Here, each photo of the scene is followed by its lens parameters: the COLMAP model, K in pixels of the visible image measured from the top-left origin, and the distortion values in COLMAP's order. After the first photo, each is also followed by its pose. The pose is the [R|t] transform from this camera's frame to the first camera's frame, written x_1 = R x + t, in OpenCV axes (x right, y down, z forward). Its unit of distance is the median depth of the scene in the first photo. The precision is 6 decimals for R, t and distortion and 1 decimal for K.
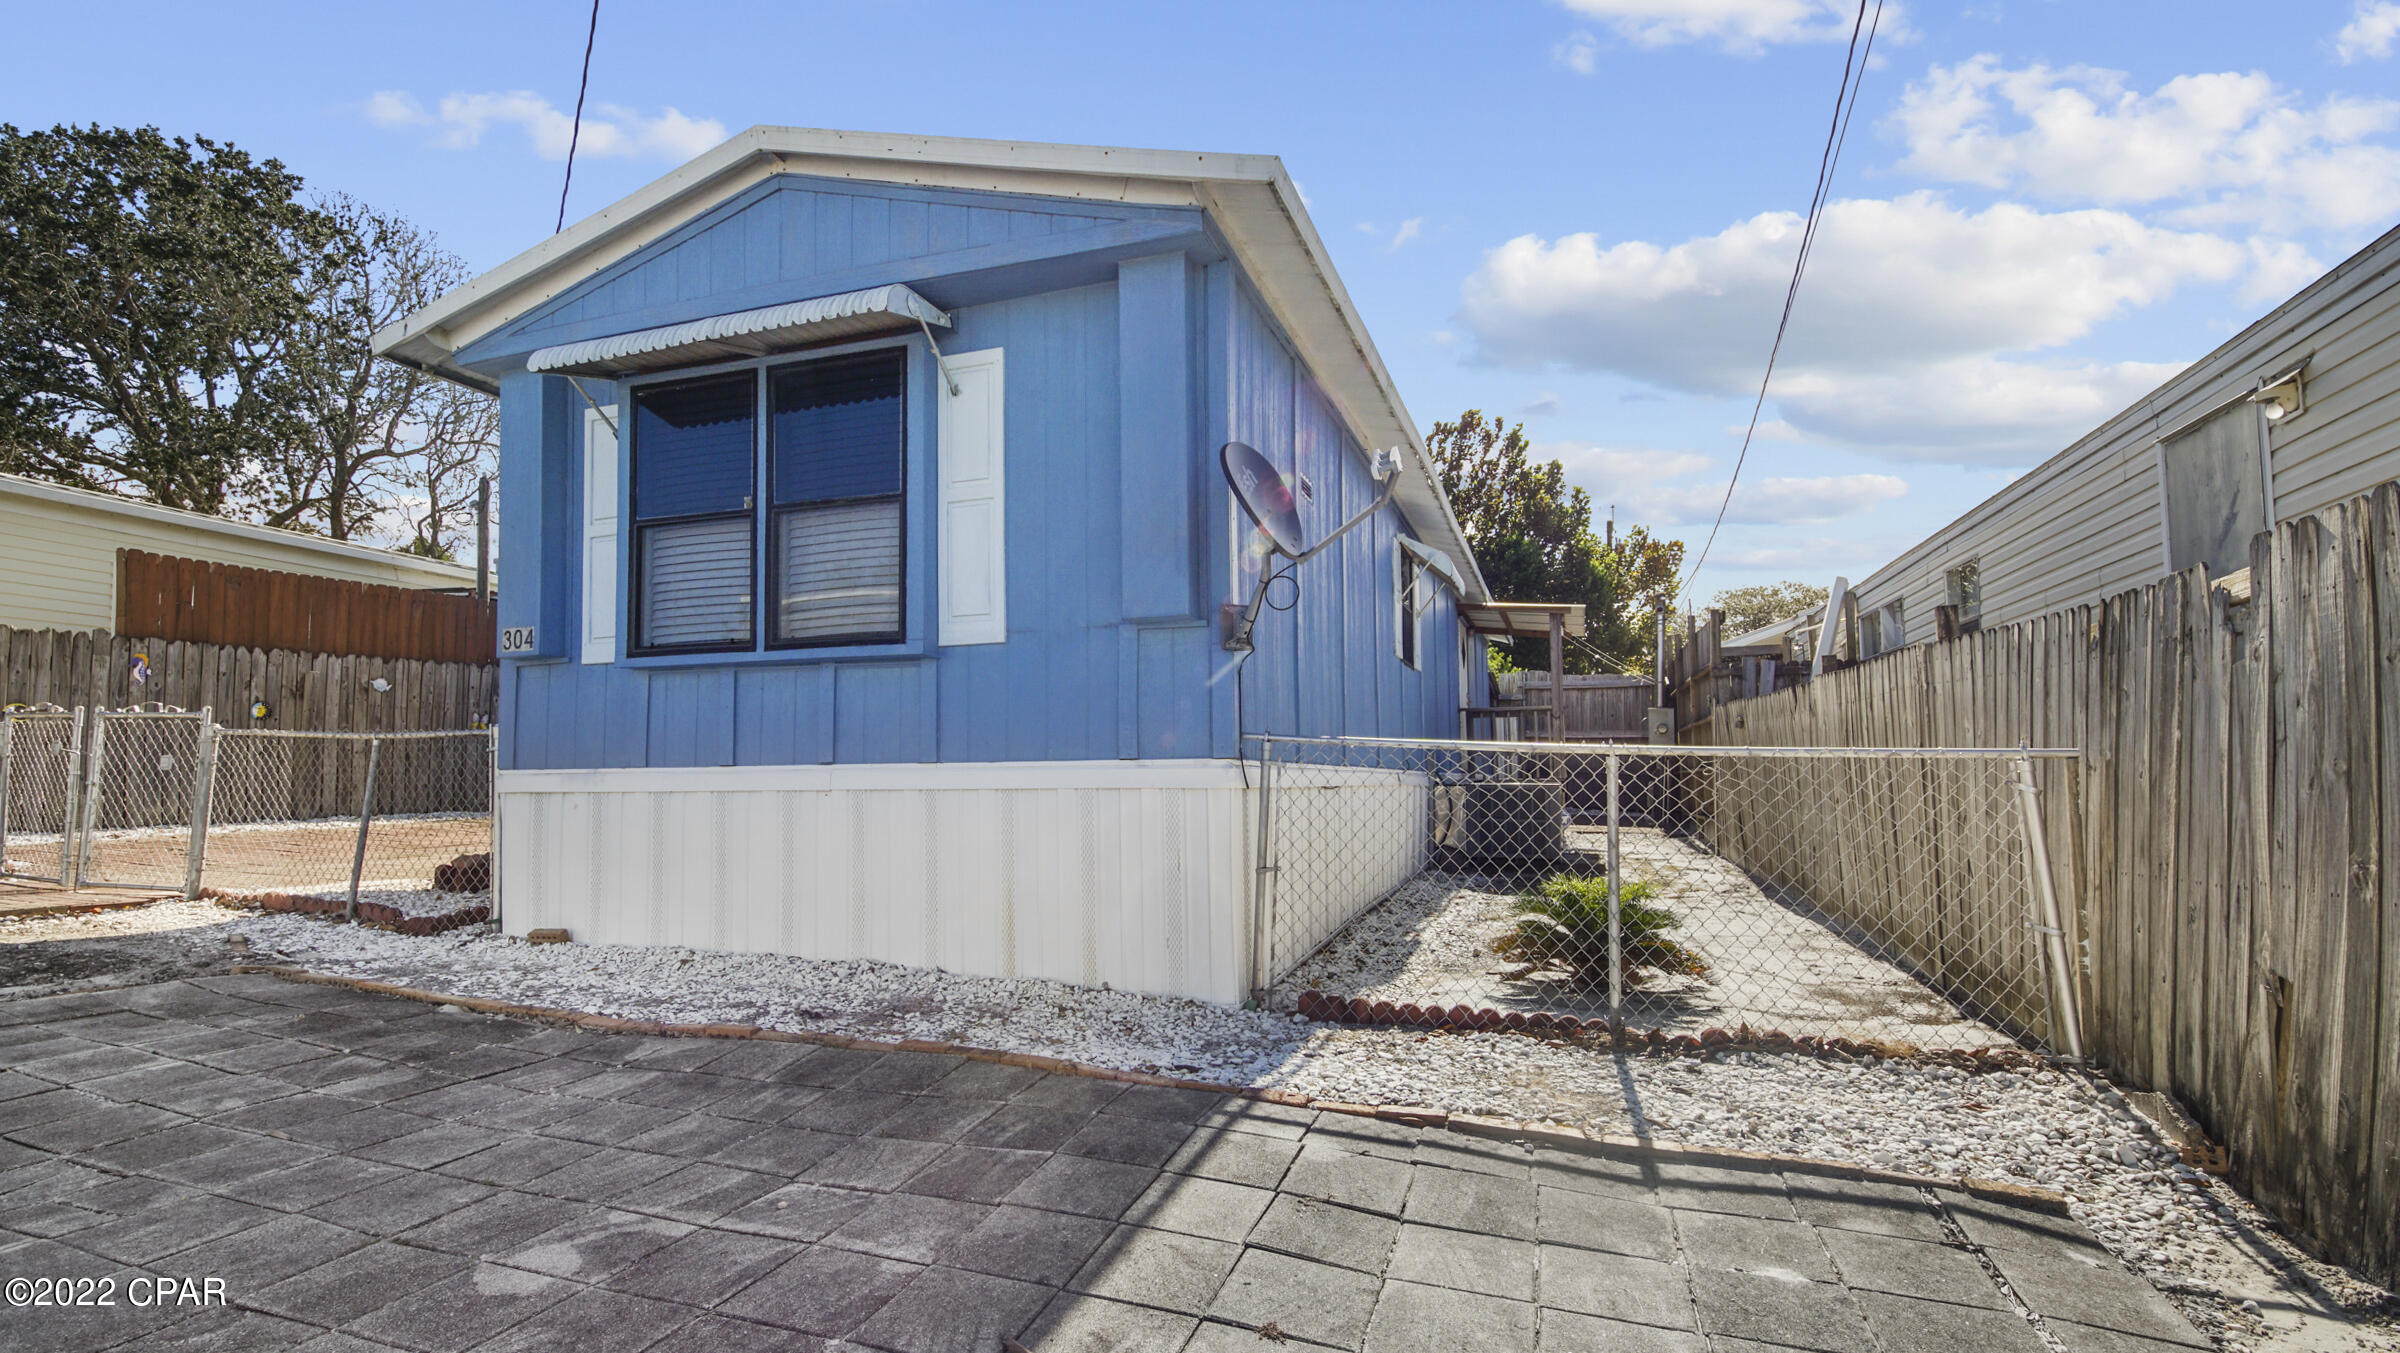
lens RADIAL K [[1061.7, 0, 1200.0], [0, 1061.7, 676.5], [0, 0, 1]] dist [0.020520, 0.000016]
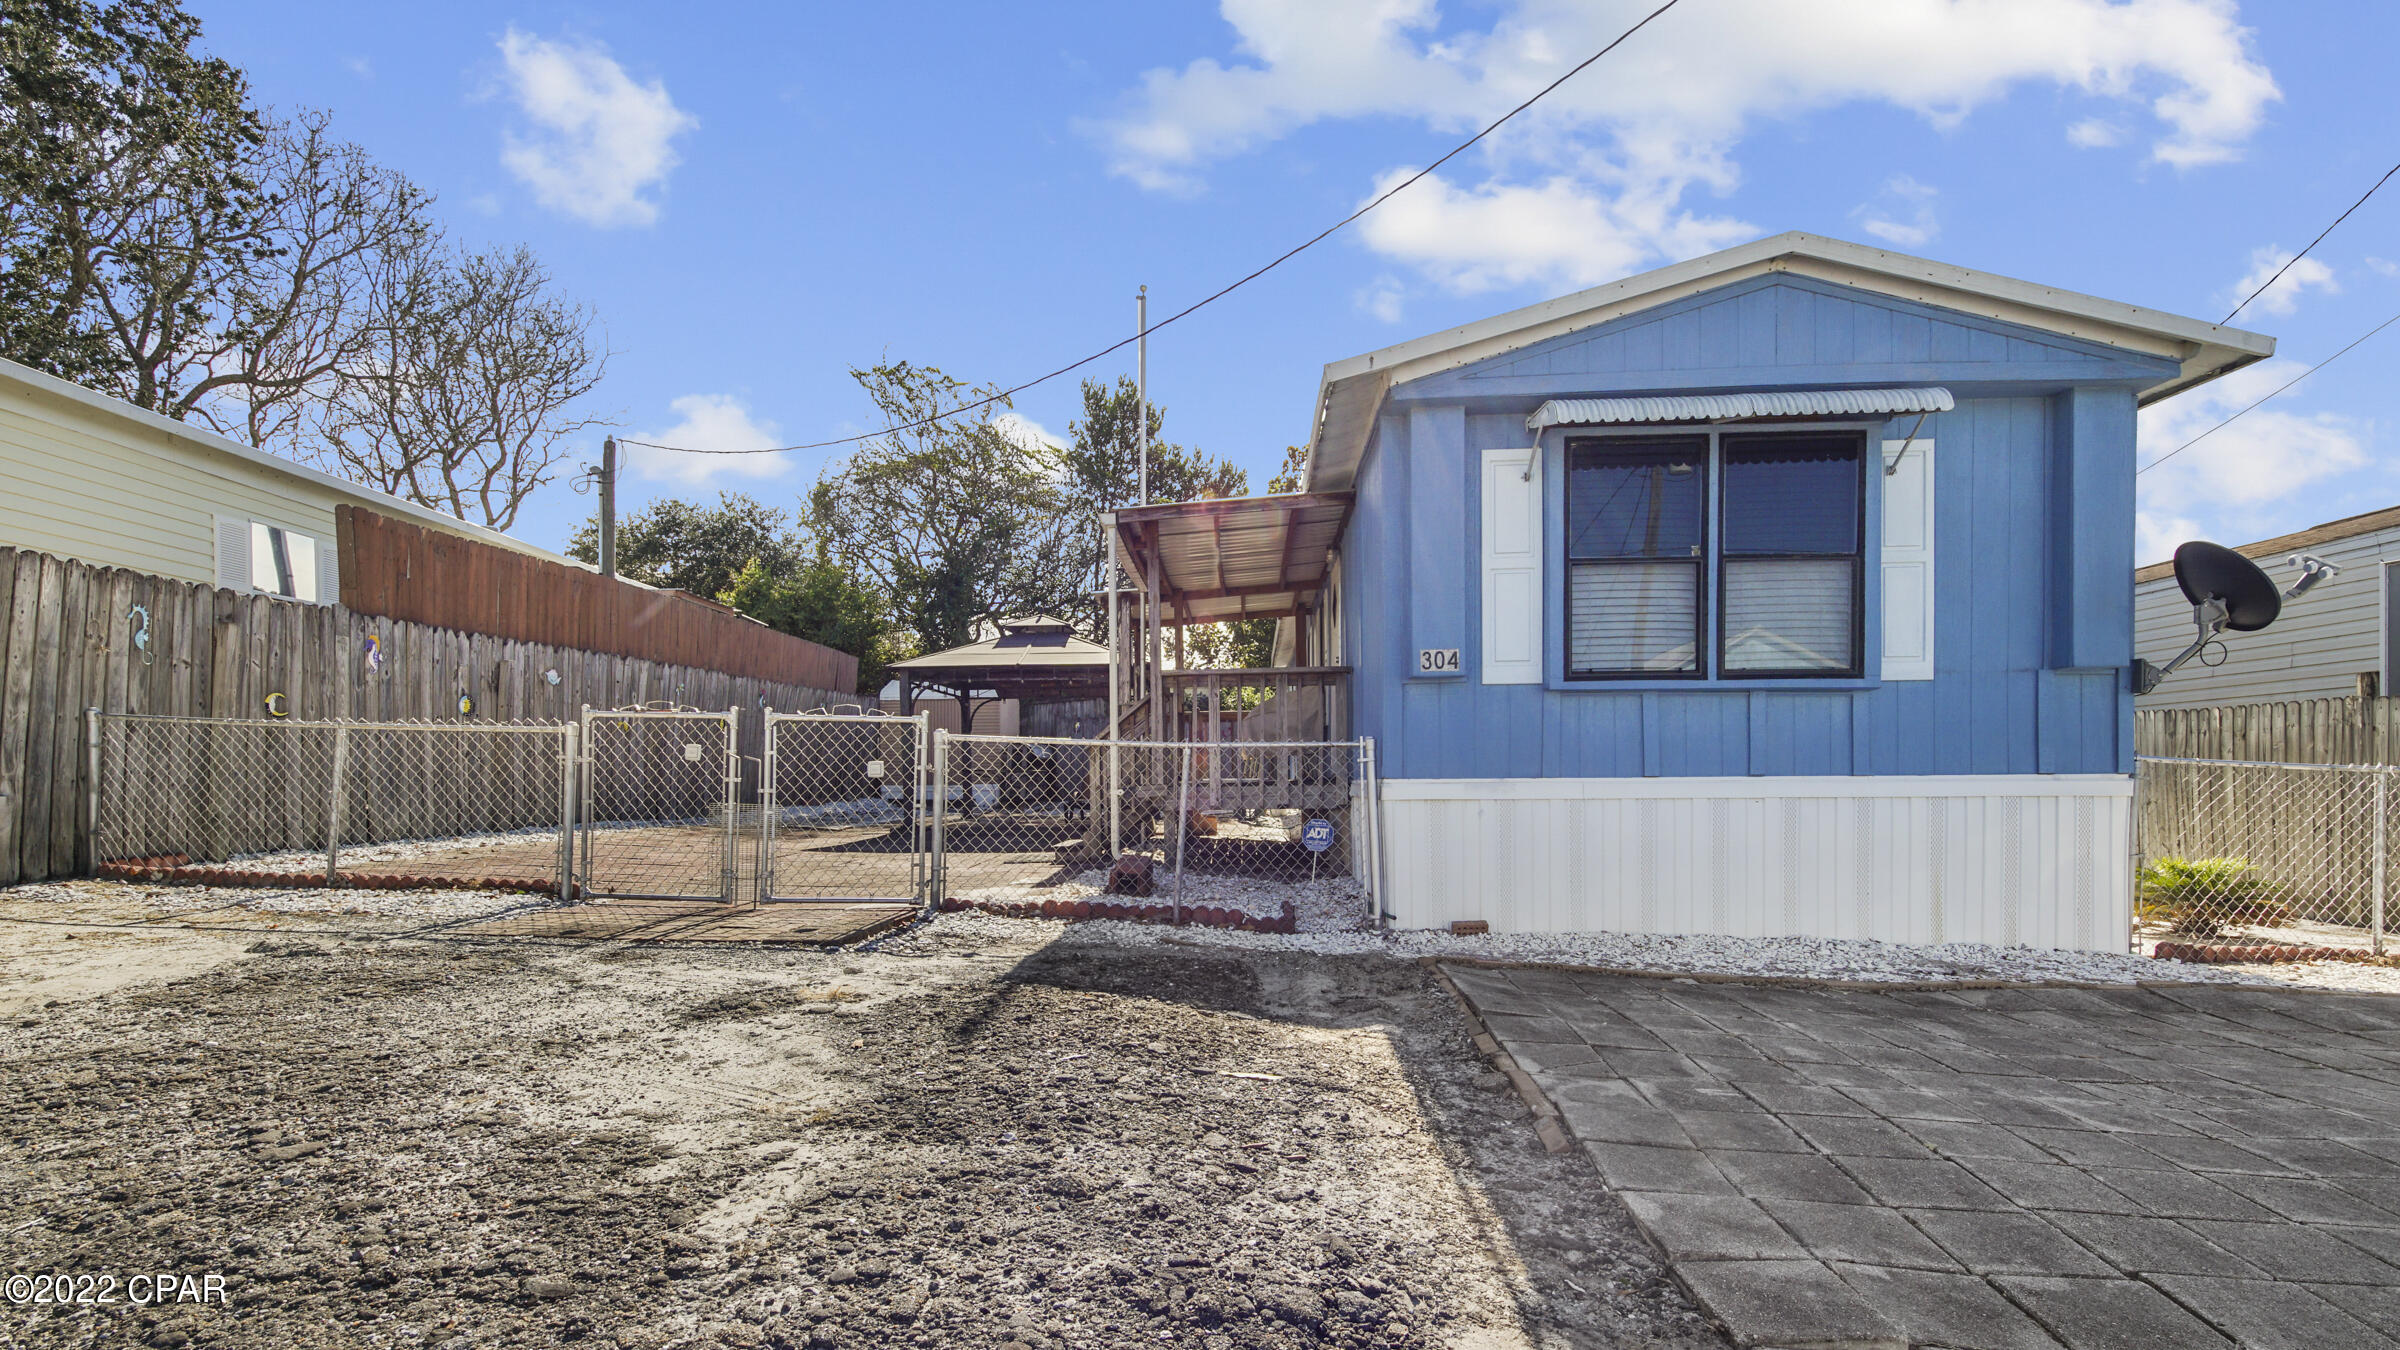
lens RADIAL K [[1070.5, 0, 1199.7], [0, 1070.5, 745.7], [0, 0, 1]] dist [0.016938, -0.000170]
pose [[0.955628, 0.009612, 0.294419, -1.247186], [-0.027846, 0.997940, 0.057803, -0.004218], [-0.293257, -0.063436, 0.953927, 0.029973]]
